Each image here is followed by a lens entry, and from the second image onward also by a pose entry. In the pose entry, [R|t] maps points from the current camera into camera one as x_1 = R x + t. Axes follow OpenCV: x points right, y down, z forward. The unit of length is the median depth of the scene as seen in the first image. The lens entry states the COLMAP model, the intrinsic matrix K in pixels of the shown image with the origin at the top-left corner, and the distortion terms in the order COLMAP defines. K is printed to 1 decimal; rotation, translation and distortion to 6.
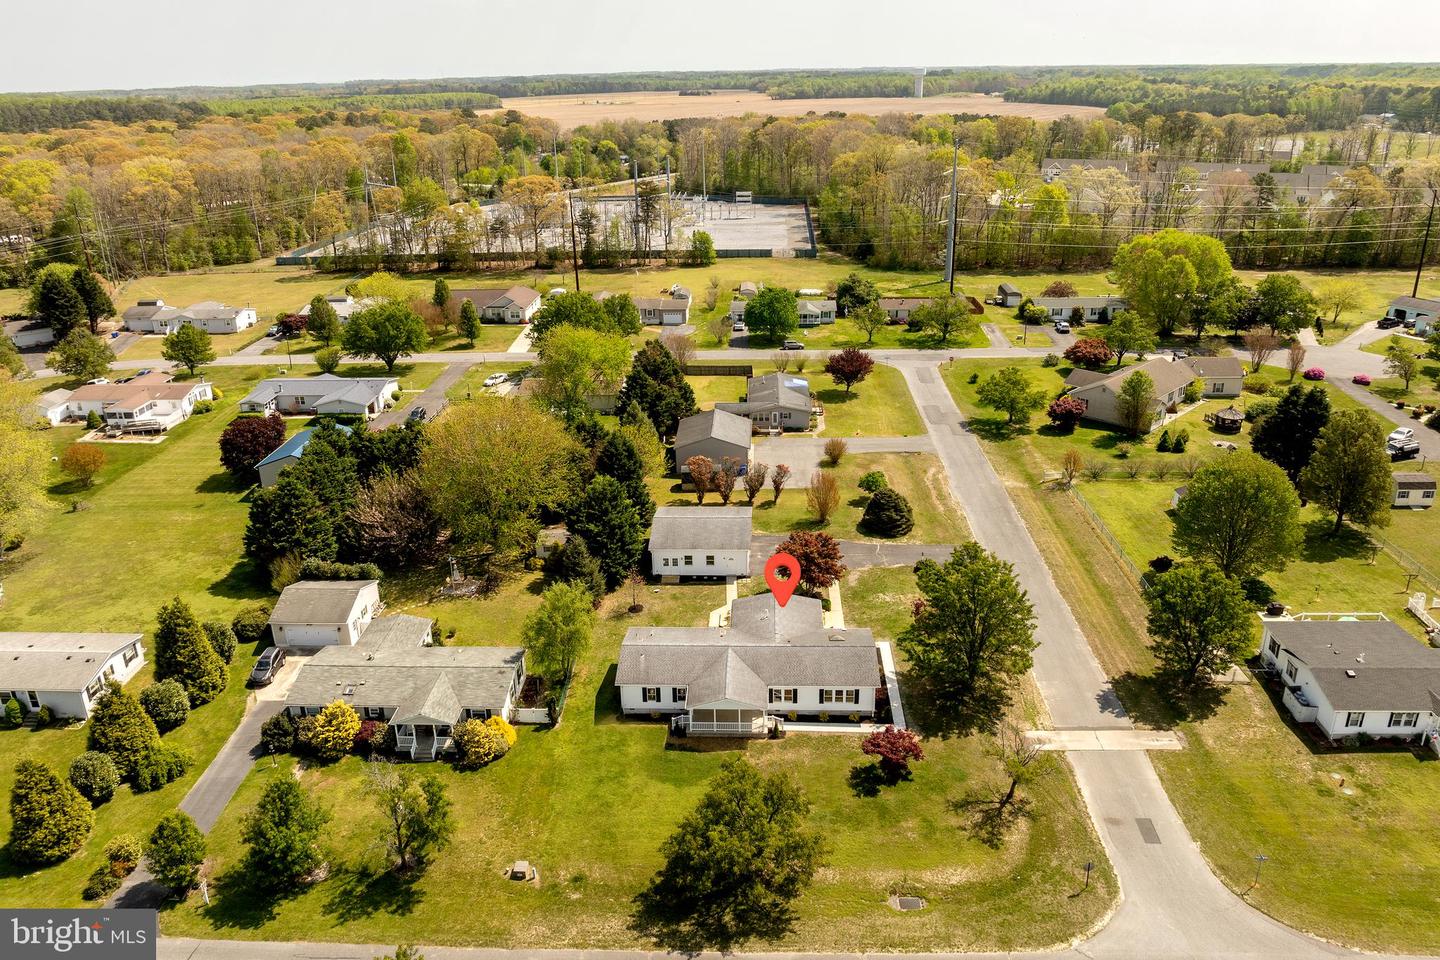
lens RADIAL K [[983.9, 0, 720.0], [0, 983.9, 480.0], [0, 0, 1]] dist [-0.036860, 0.001172]
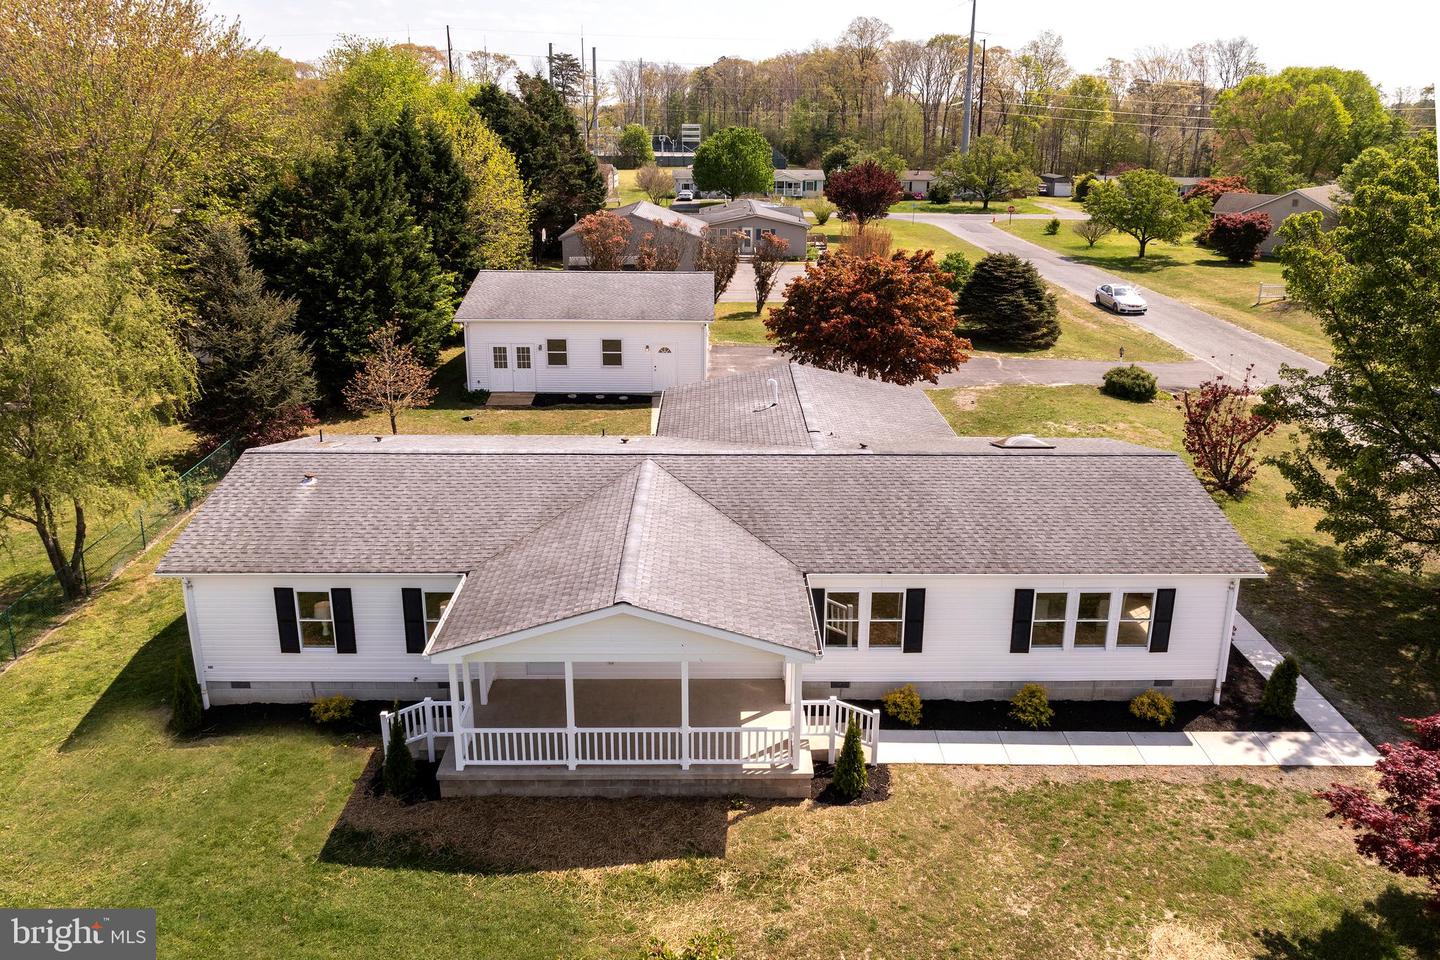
lens RADIAL K [[1041.9, 0, 732.0], [0, 1041.9, 439.6], [0, 0, 1]] dist [-0.032292, -0.002906]
pose [[0.997818, 0.006561, 0.065693, 0.014311], [-0.000559, 0.995854, -0.090963, 0.198595], [-0.066018, 0.090728, 0.993685, 0.742783]]
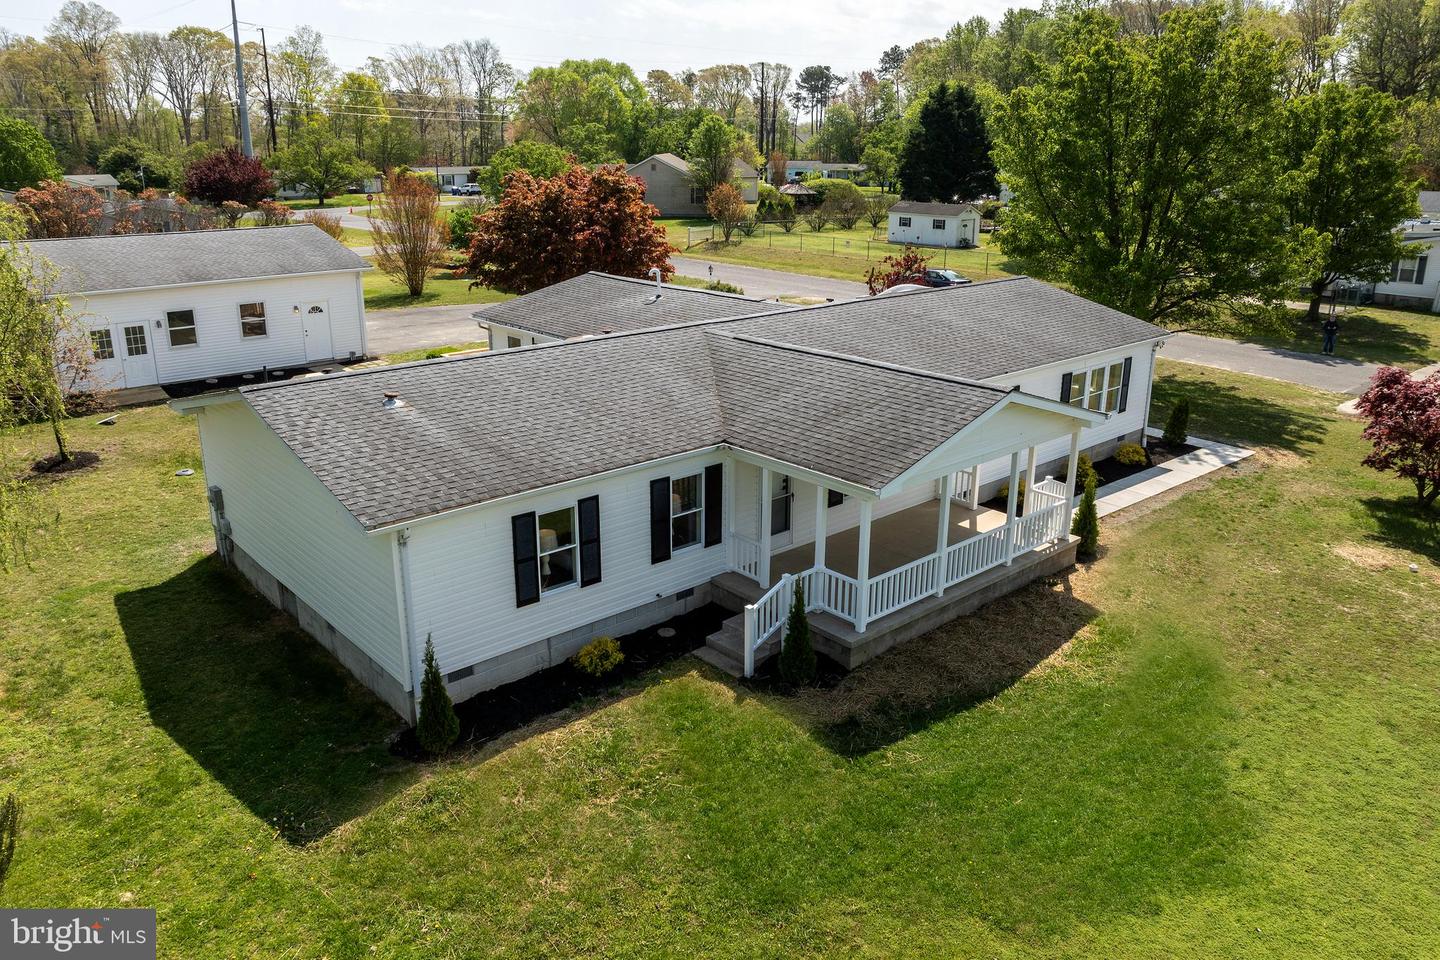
lens RADIAL K [[1055.0, 0, 720.0], [0, 1055.0, 480.0], [0, 0, 1]] dist [-0.076232, 0.048143]
pose [[0.719309, -0.197617, 0.665990, -0.174538], [0.252063, 0.967597, 0.014869, 0.211878], [-0.647348, 0.157176, 0.745813, 0.840151]]
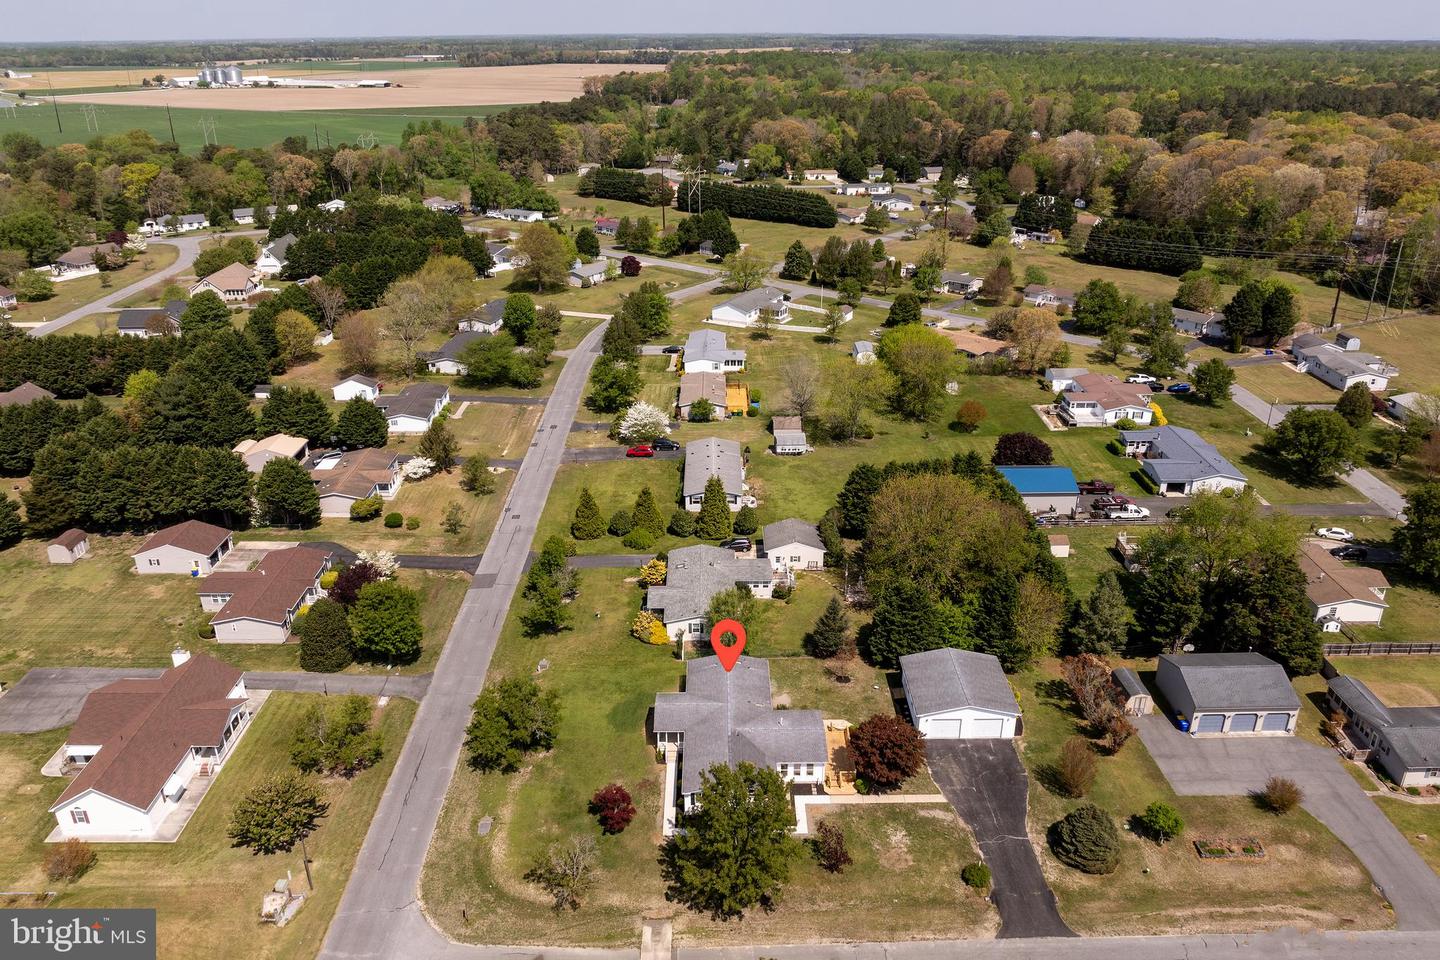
lens RADIAL K [[1041.9, 0, 732.0], [0, 1041.9, 439.6], [0, 0, 1]] dist [-0.032292, -0.002906]
pose [[0.053705, 0.381595, -0.922768, 1.115156], [-0.380125, 0.862338, 0.334482, -0.565568], [0.923375, 0.332804, 0.191366, 0.675280]]
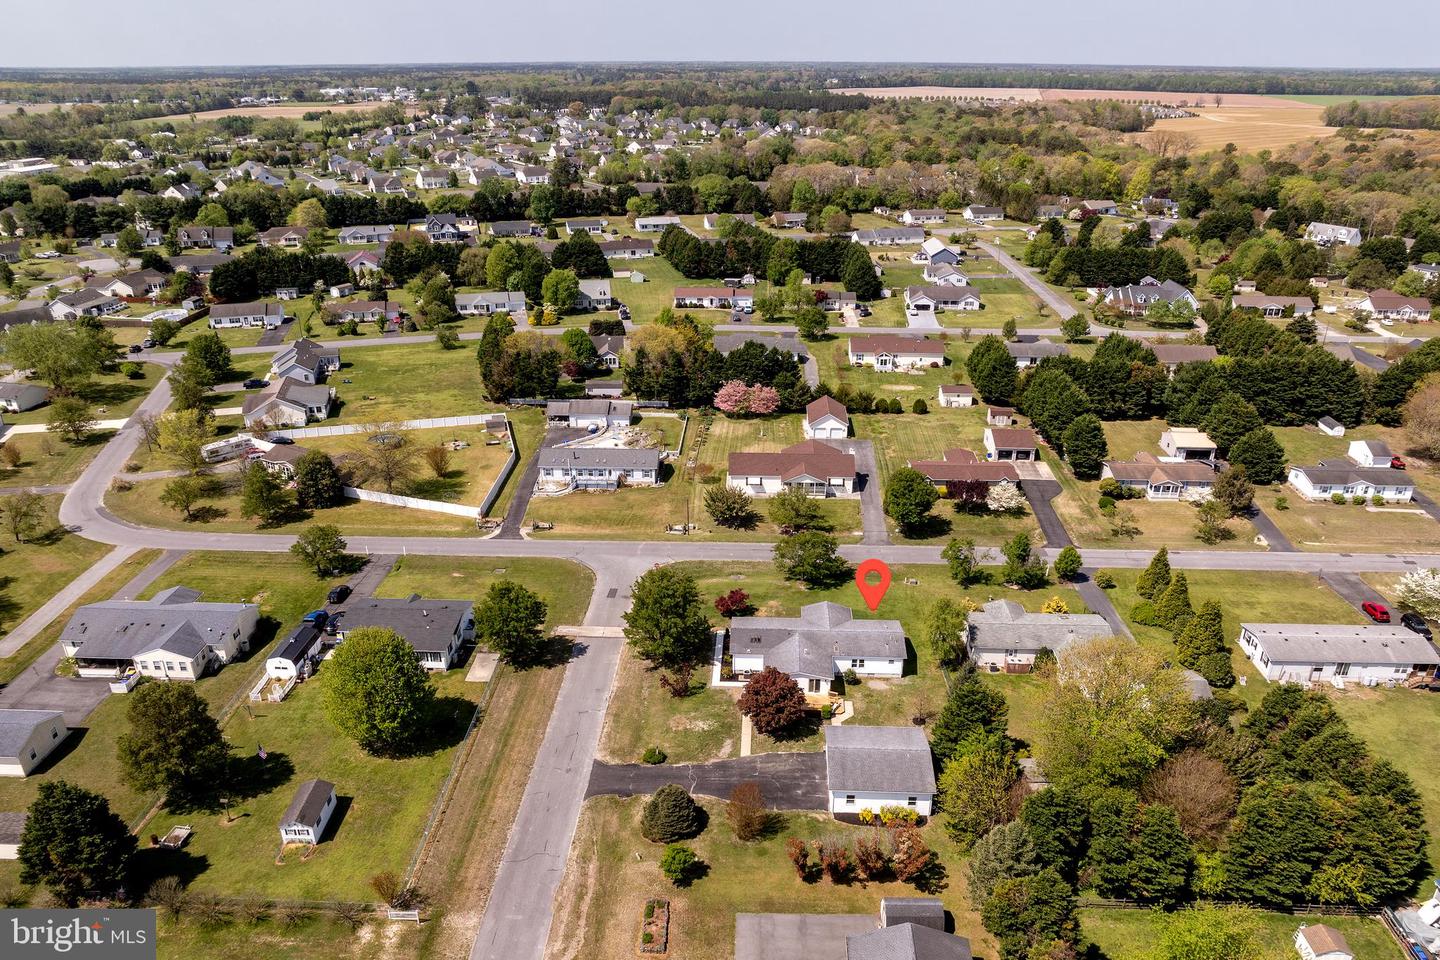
lens RADIAL K [[1011.7, 0, 720.0], [0, 1011.7, 480.0], [0, 0, 1]] dist [-0.023415, -0.000297]
pose [[-0.999899, 0.010582, -0.009476, 0.194219], [0.000648, 0.700356, 0.713794, -1.126640], [0.014190, 0.713716, -0.700292, 1.985138]]
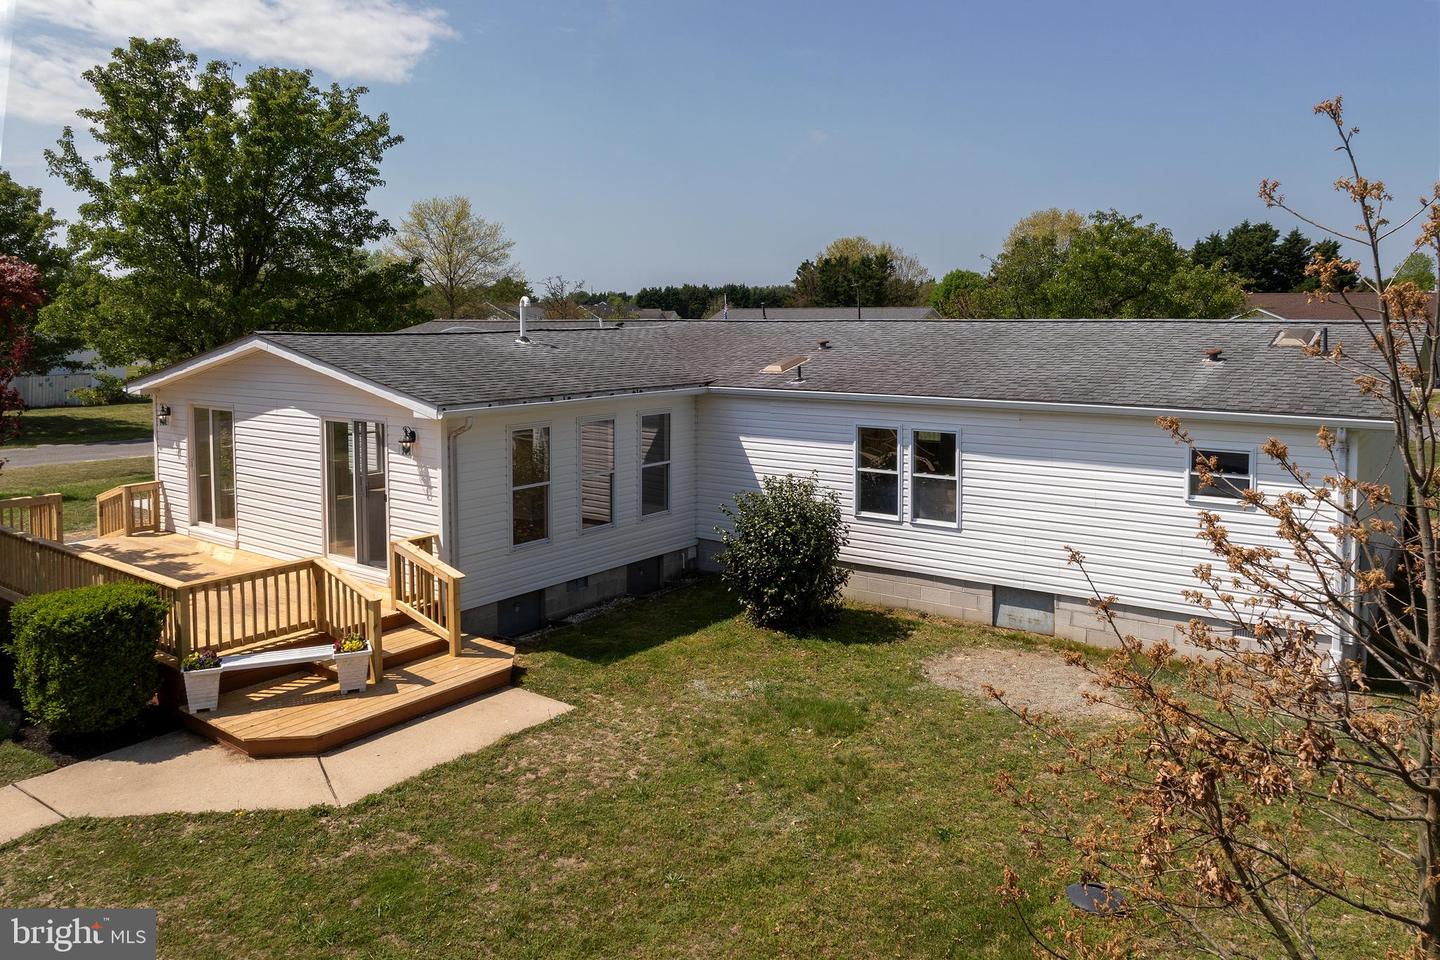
lens RADIAL K [[1011.7, 0, 720.0], [0, 1011.7, 480.0], [0, 0, 1]] dist [-0.023415, -0.000297]
pose [[-0.827155, -0.070303, 0.557559, -0.101152], [0.222905, 0.869715, 0.440350, 0.095447], [-0.515875, 0.488521, -0.703719, 1.242961]]
